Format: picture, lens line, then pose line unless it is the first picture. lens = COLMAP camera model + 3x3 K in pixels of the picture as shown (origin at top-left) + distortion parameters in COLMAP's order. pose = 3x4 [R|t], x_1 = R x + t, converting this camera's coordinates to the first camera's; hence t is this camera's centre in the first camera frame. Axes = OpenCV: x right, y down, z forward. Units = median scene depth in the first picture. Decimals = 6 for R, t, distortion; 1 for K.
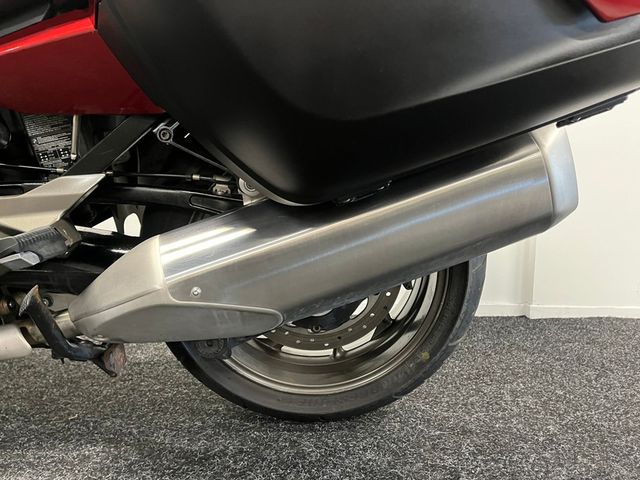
lens RADIAL K [[487.2, 0, 330.4], [0, 487.2, 238.1], [0, 0, 1]] dist [0.050048, -0.046177]
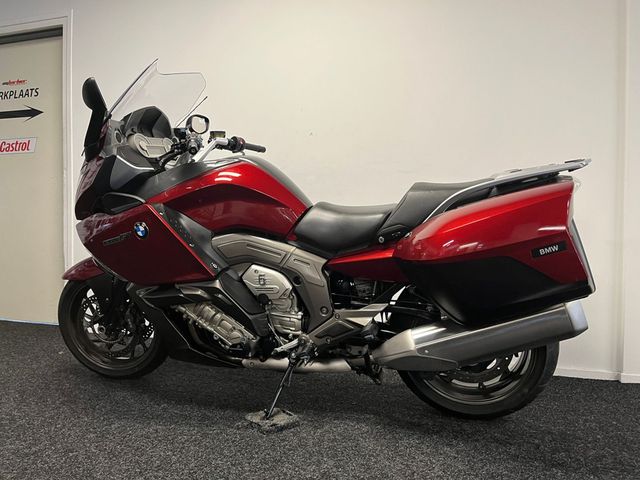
lens RADIAL K [[487.2, 0, 318.7], [0, 487.2, 237.8], [0, 0, 1]] dist [0.050048, -0.046177]
pose [[0.952619, 0.004582, -0.304132, -0.010058], [-0.034886, 0.994934, -0.094283, -0.167801], [0.302160, 0.100425, 0.947953, -1.250866]]
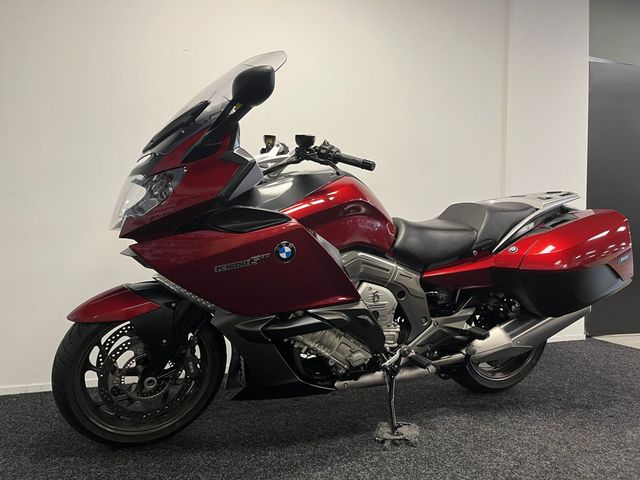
lens RADIAL K [[487.2, 0, 326.7], [0, 487.2, 238.3], [0, 0, 1]] dist [0.050048, -0.046177]
pose [[0.935438, -0.011558, 0.353302, -1.829713], [0.046269, 0.994870, -0.089960, -0.249338], [-0.350450, 0.100499, 0.931174, -1.213621]]
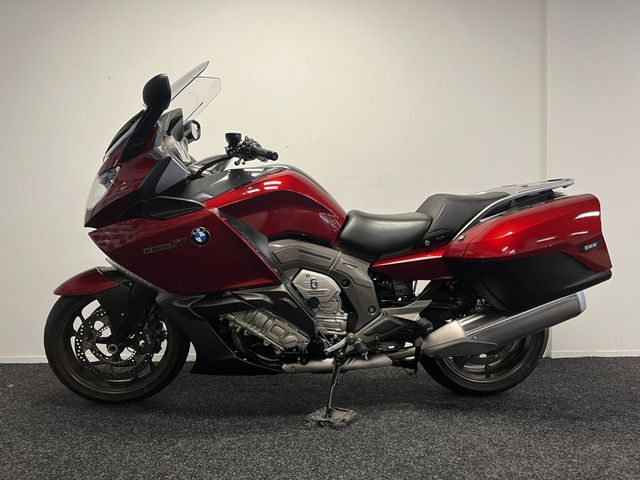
lens RADIAL K [[487.2, 0, 320.4], [0, 487.2, 240.6], [0, 0, 1]] dist [0.050048, -0.046177]
pose [[0.998899, -0.011385, 0.045520, -0.956445], [0.017232, 0.991338, -0.130199, -0.083077], [-0.043643, 0.130840, 0.990442, -1.500440]]
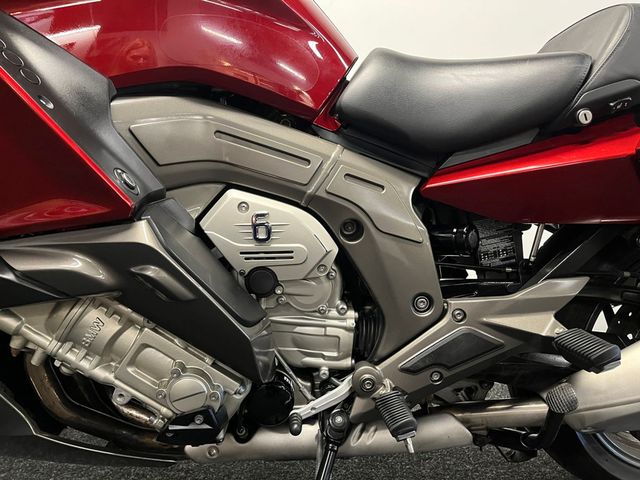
lens RADIAL K [[487.2, 0, 325.0], [0, 487.2, 238.1], [0, 0, 1]] dist [0.050048, -0.046177]
pose [[0.999812, -0.005144, 0.018692, -0.800948], [0.006909, 0.995393, -0.095626, -0.087195], [-0.018114, 0.095738, 0.995242, -0.071684]]
